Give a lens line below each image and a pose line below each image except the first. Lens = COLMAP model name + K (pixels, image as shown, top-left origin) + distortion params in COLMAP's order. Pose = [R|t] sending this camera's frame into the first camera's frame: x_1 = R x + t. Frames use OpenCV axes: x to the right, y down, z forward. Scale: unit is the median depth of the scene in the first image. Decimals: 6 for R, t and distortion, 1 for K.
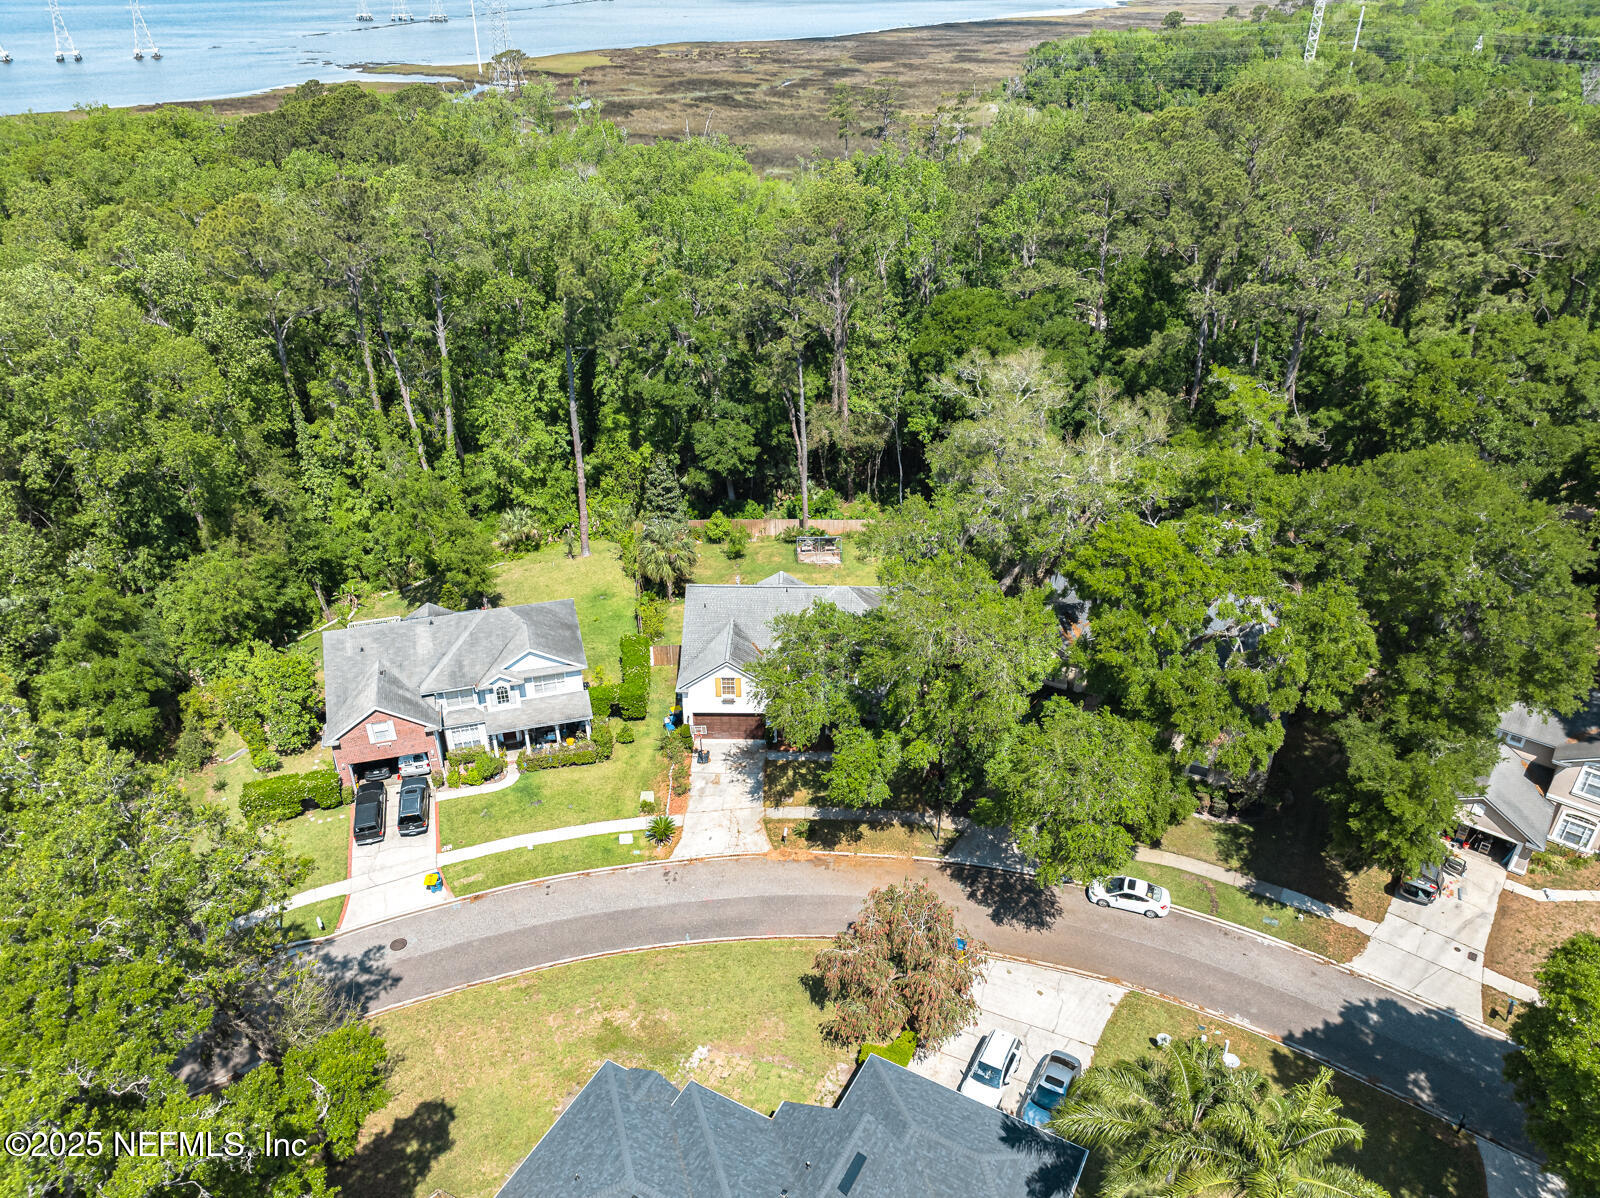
lens RADIAL K [[1122.3, 0, 806.5], [0, 1122.3, 601.6], [0, 0, 1]] dist [-0.028278, -0.000469]
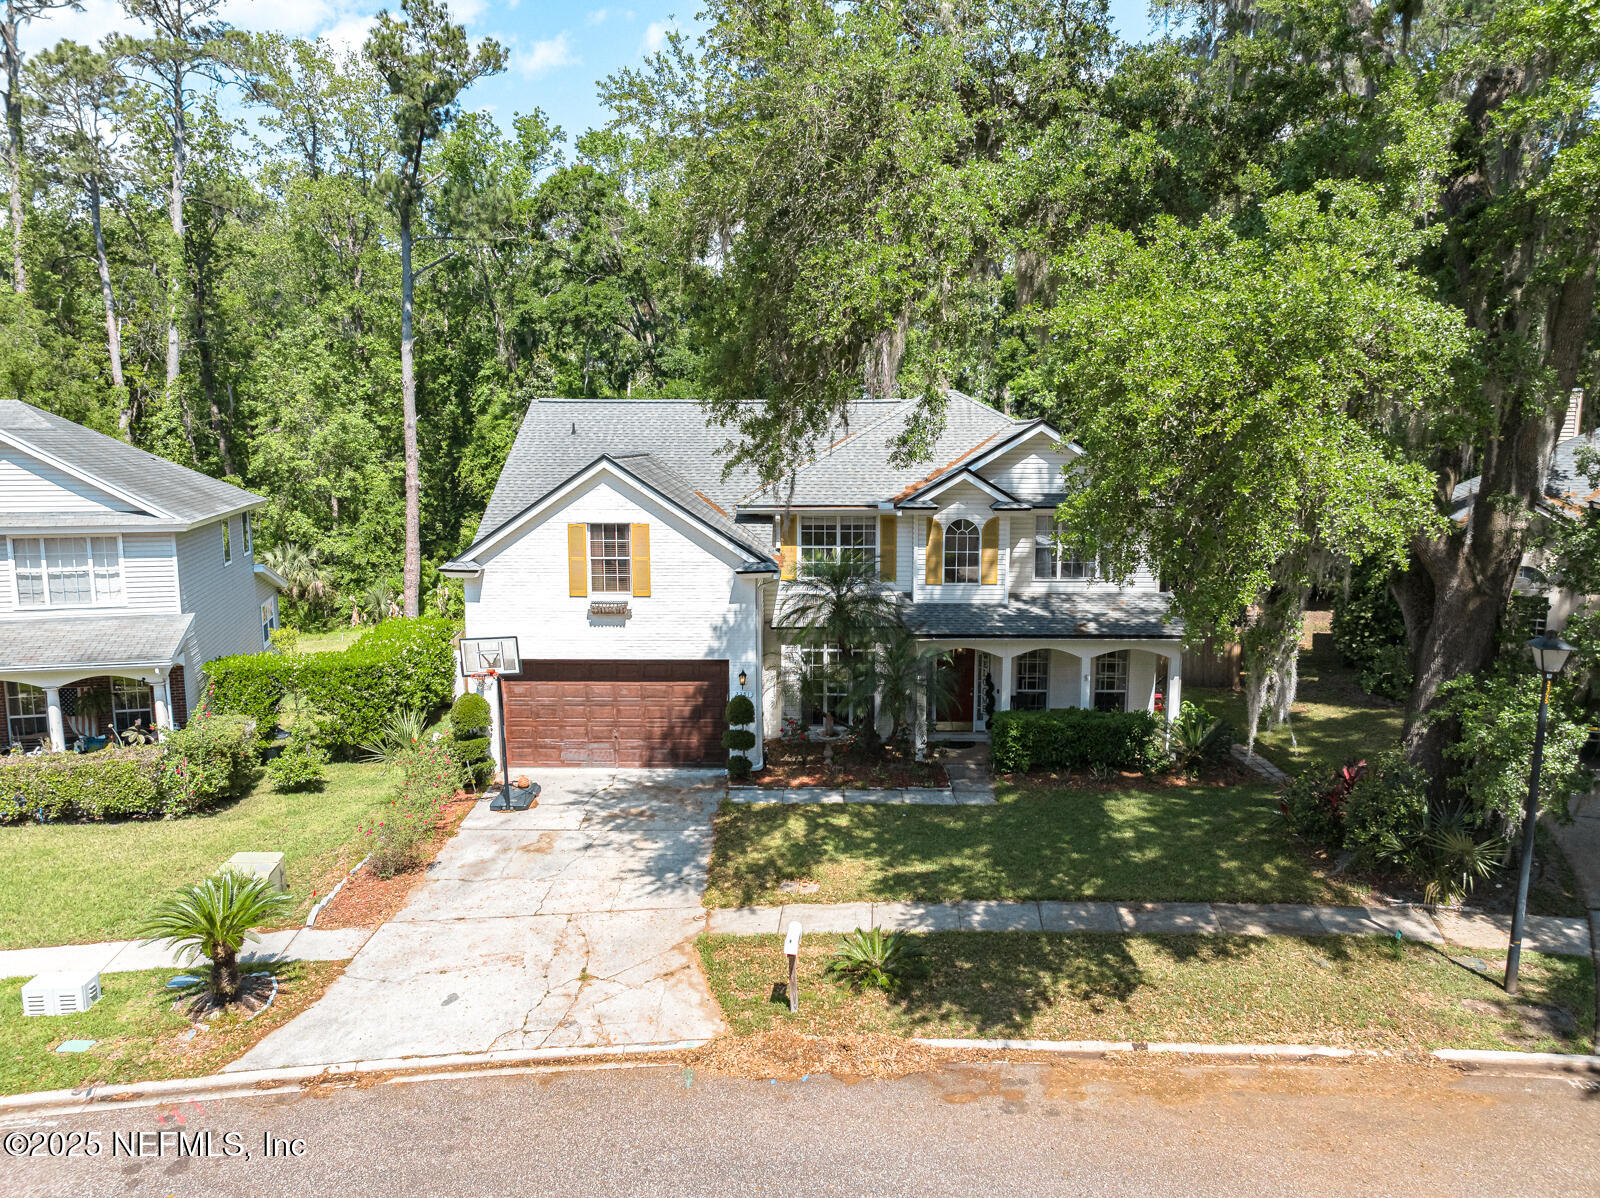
lens RADIAL K [[1122.3, 0, 806.5], [0, 1122.3, 601.6], [0, 0, 1]] dist [-0.028278, -0.000469]
pose [[0.999995, -0.002887, 0.001618, -0.014810], [0.003285, 0.925611, -0.378462, 0.207567], [-0.000405, 0.378465, 0.925615, 0.717211]]
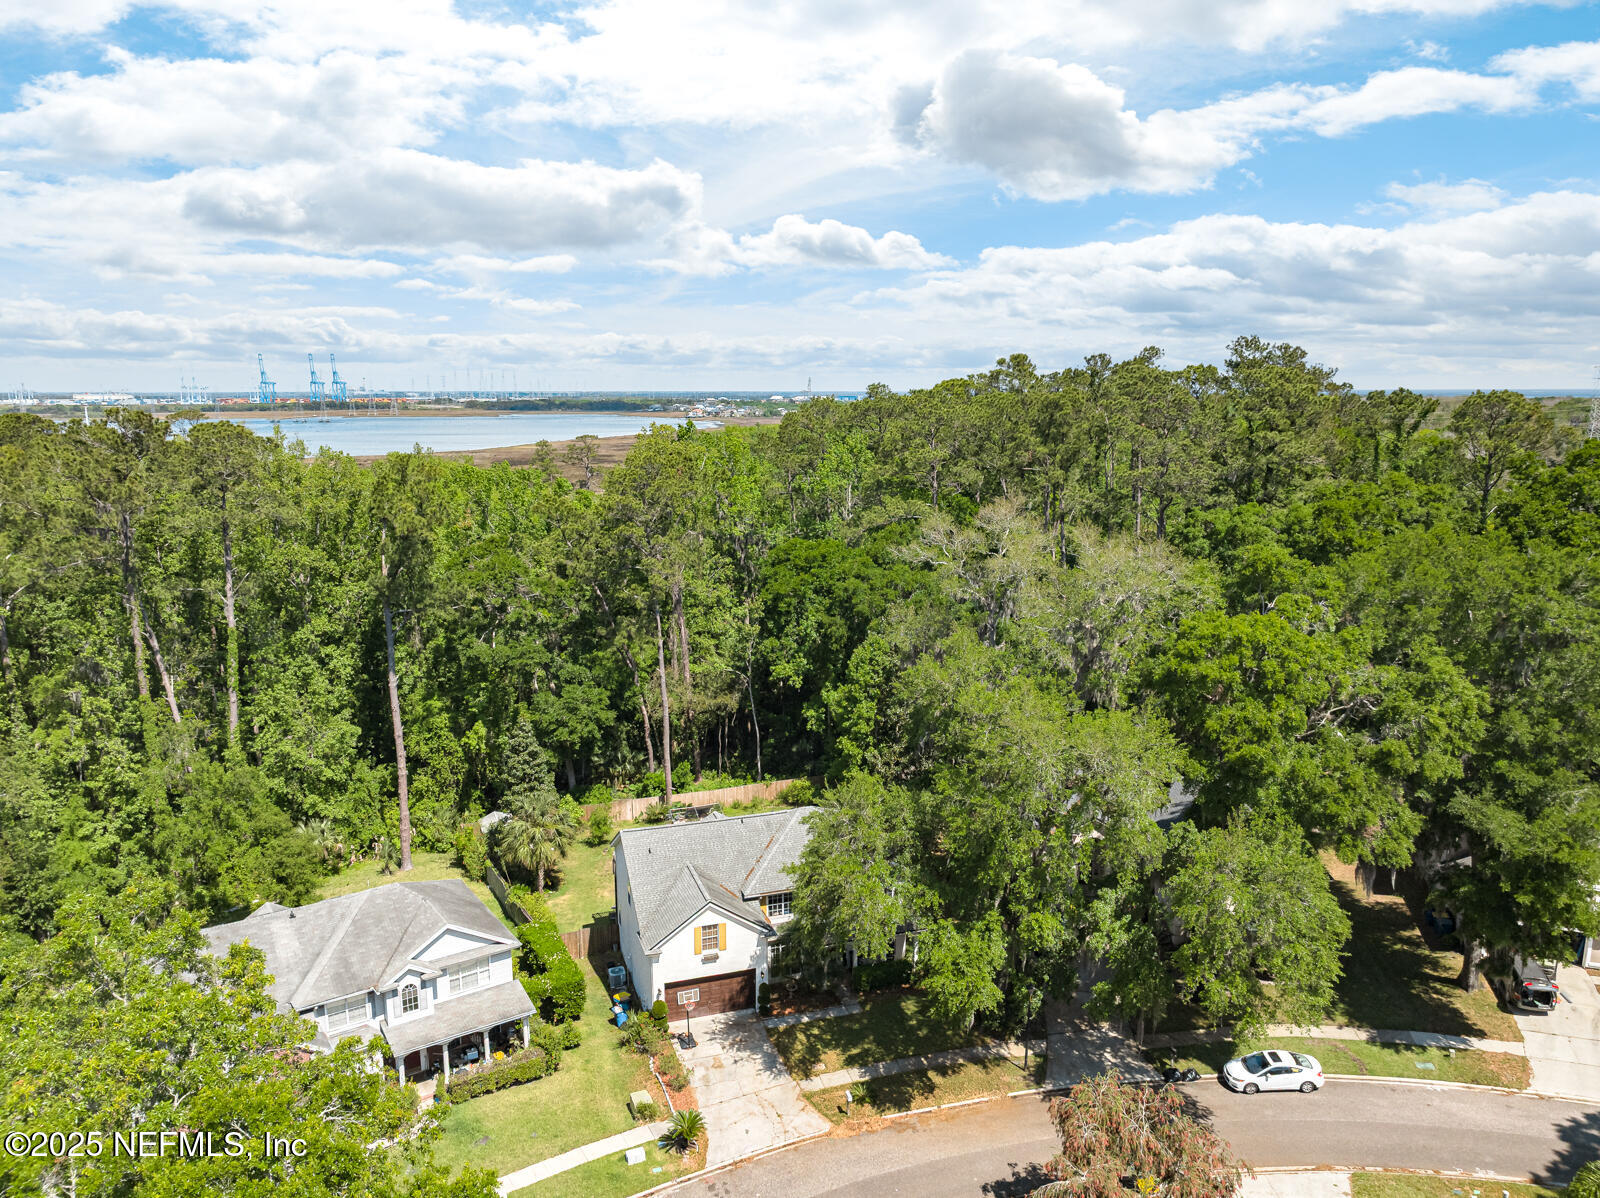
lens RADIAL K [[1136.8, 0, 805.2], [0, 1136.8, 595.3], [0, 0, 1]] dist [-0.042283, 0.019176]
pose [[0.944751, -0.064262, 0.321427, -0.247829], [0.172109, 0.931799, -0.319575, 0.117900], [-0.278969, 0.357240, 0.891379, 0.188983]]
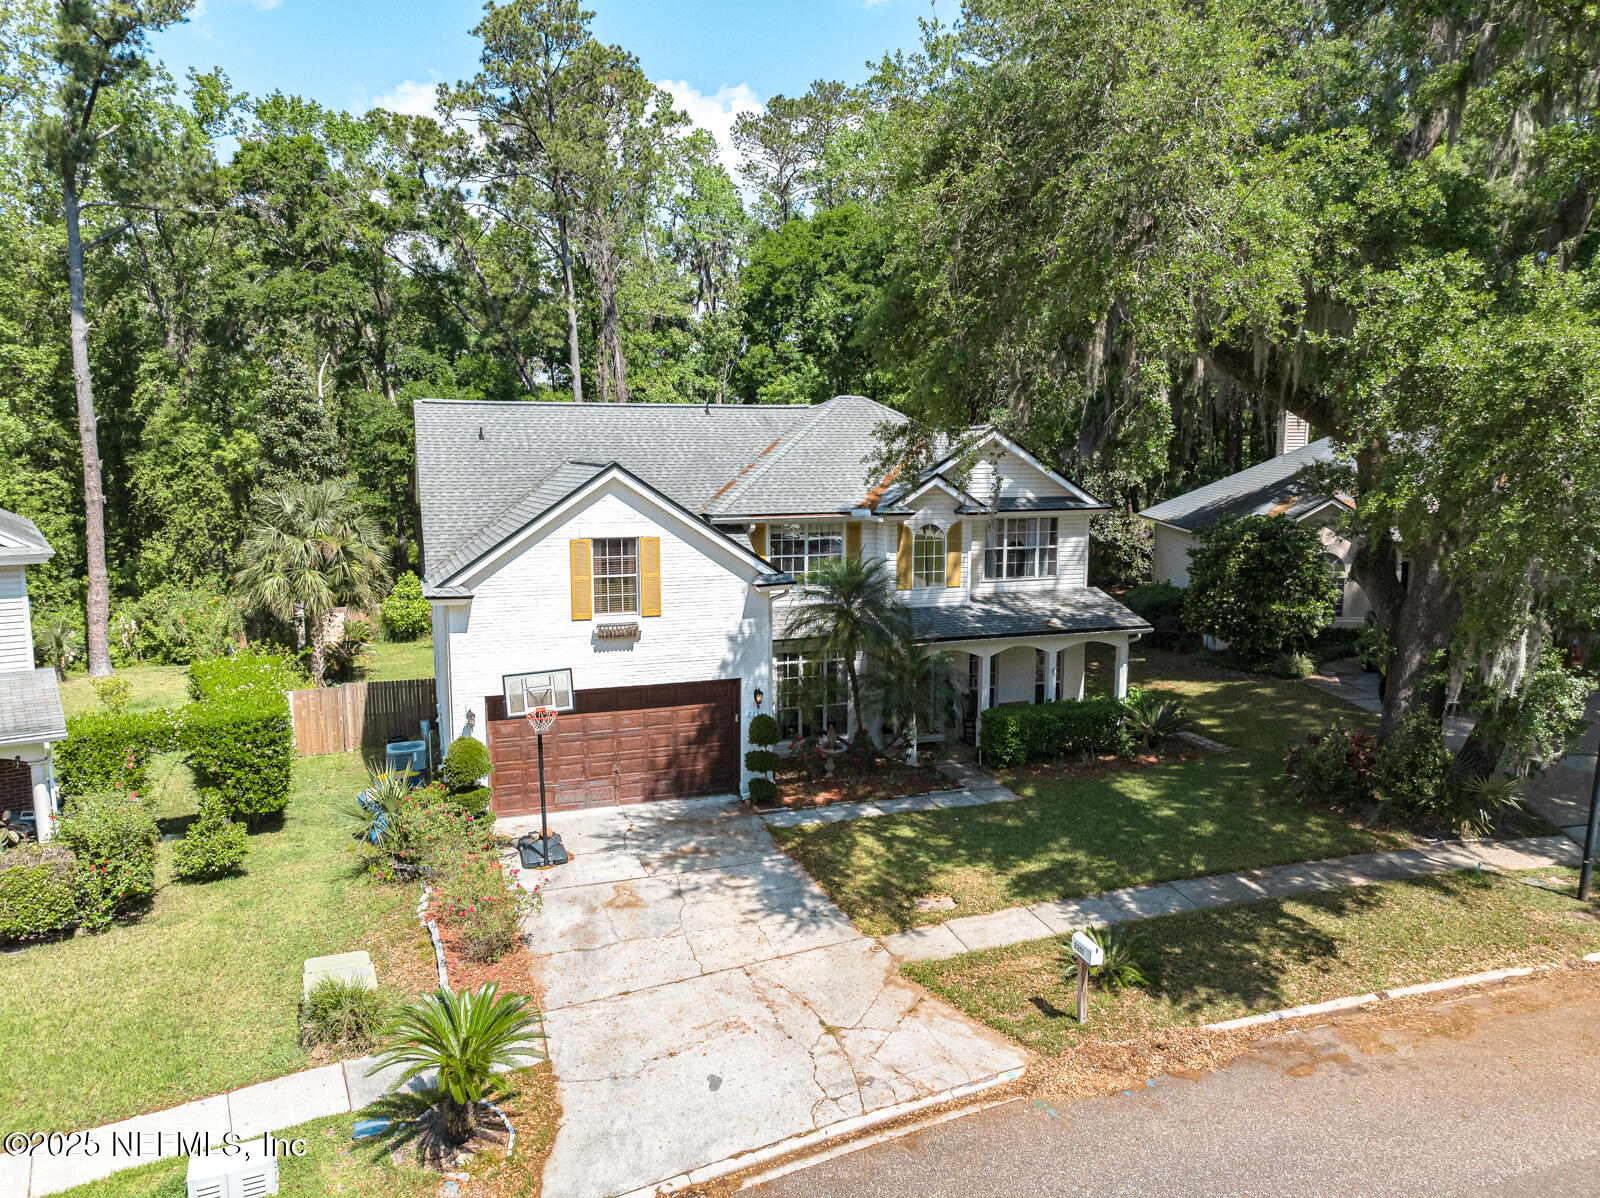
lens RADIAL K [[1122.3, 0, 806.5], [0, 1122.3, 601.6], [0, 0, 1]] dist [-0.028278, -0.000469]
pose [[0.934896, -0.050867, 0.351257, -0.125599], [0.181058, 0.919568, -0.348731, 0.191653], [-0.305266, 0.389625, 0.868910, 0.742804]]
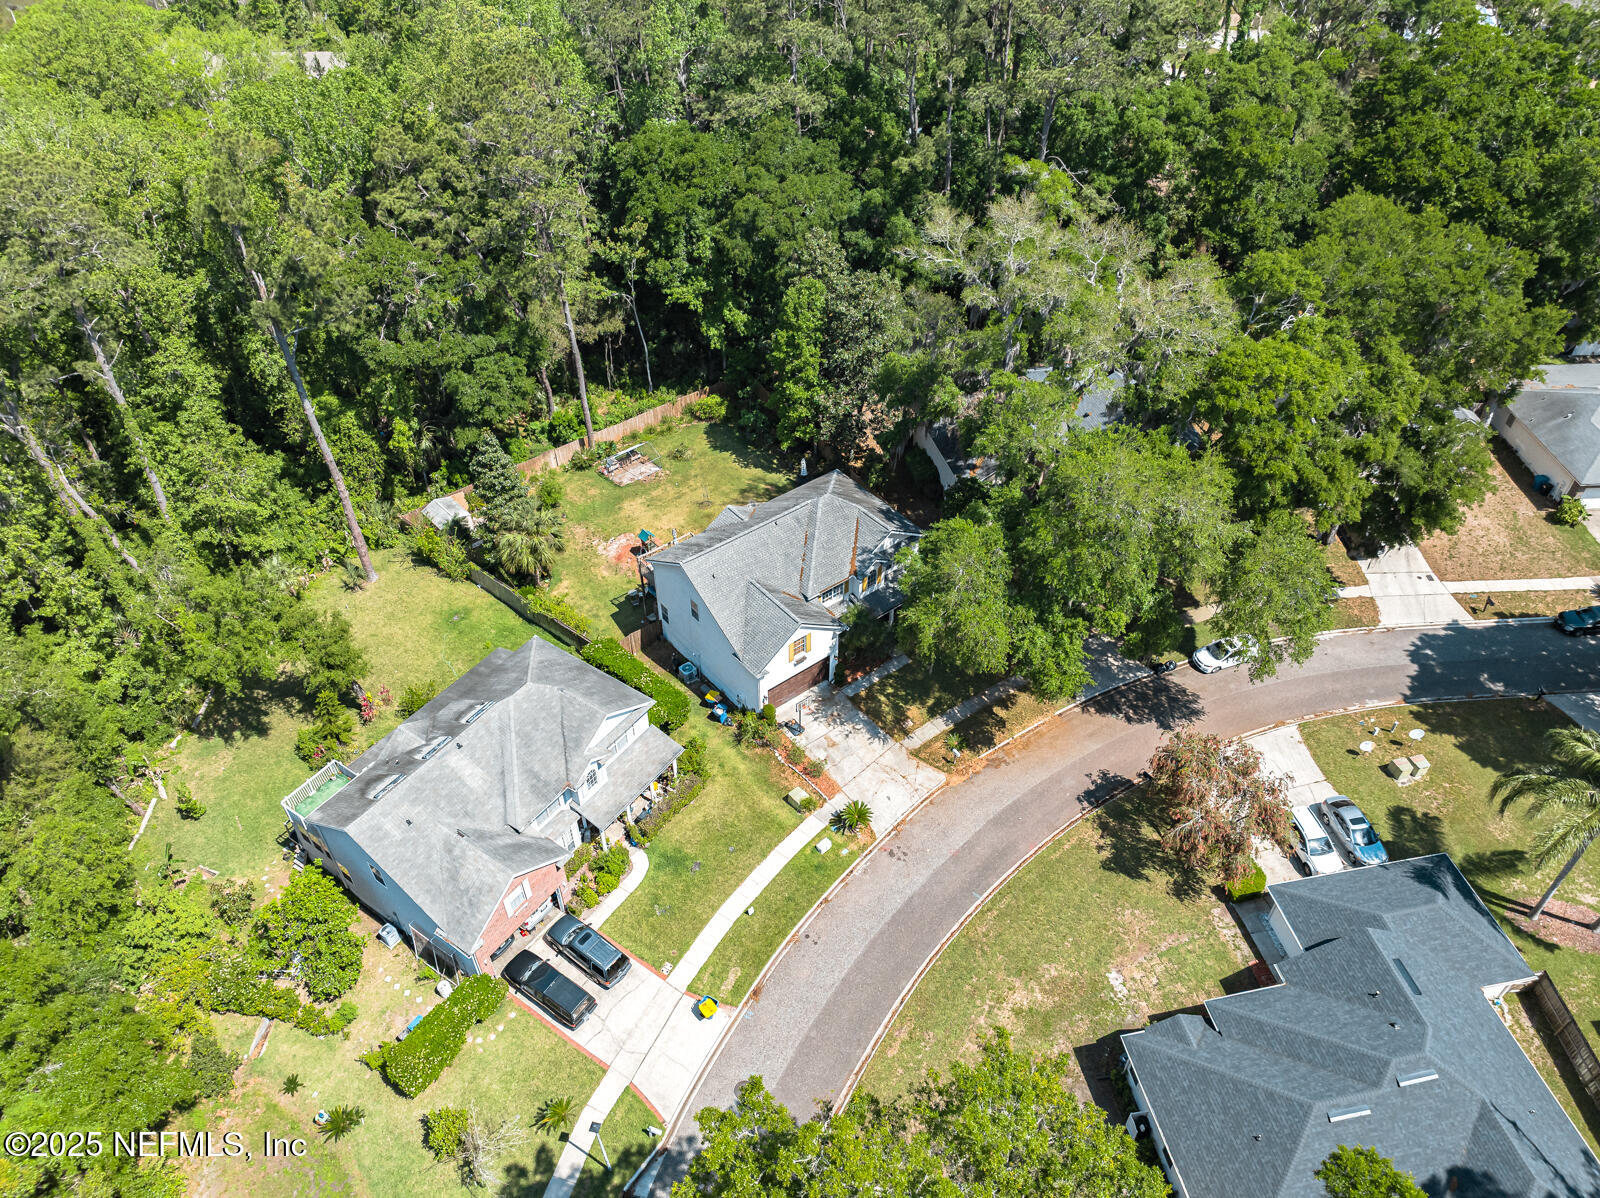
lens RADIAL K [[1122.3, 0, 806.5], [0, 1122.3, 601.6], [0, 0, 1]] dist [-0.028278, -0.000469]
pose [[0.772262, -0.428257, 0.469264, -0.479788], [0.326050, 0.901117, 0.285795, -0.217070], [-0.545255, -0.067705, 0.835531, 0.239742]]
